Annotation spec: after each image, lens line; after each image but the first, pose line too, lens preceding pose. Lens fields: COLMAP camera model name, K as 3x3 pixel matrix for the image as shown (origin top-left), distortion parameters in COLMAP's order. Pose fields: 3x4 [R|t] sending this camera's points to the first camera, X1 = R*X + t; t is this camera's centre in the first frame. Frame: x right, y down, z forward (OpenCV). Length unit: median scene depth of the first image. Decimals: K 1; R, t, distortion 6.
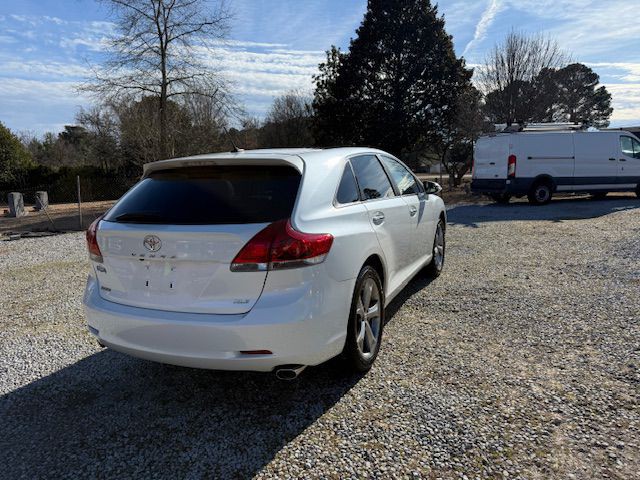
lens RADIAL K [[447.2, 0, 320.0], [0, 447.2, 240.0], [0, 0, 1]] dist [0.046487, -0.063631]
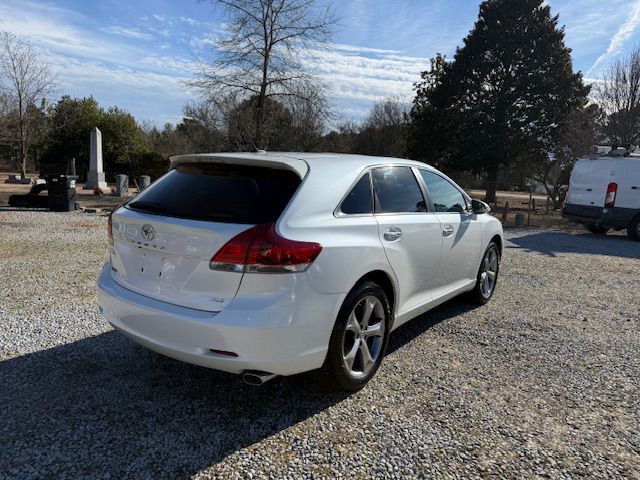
lens RADIAL K [[448.0, 0, 323.4], [0, 448.0, 241.9], [0, 0, 1]] dist [0.038426, -0.048248]
pose [[0.974894, 0.117044, -0.189426, 0.150127], [-0.118453, 0.992952, 0.003907, -0.015147], [0.188548, 0.018629, 0.981887, 0.035152]]
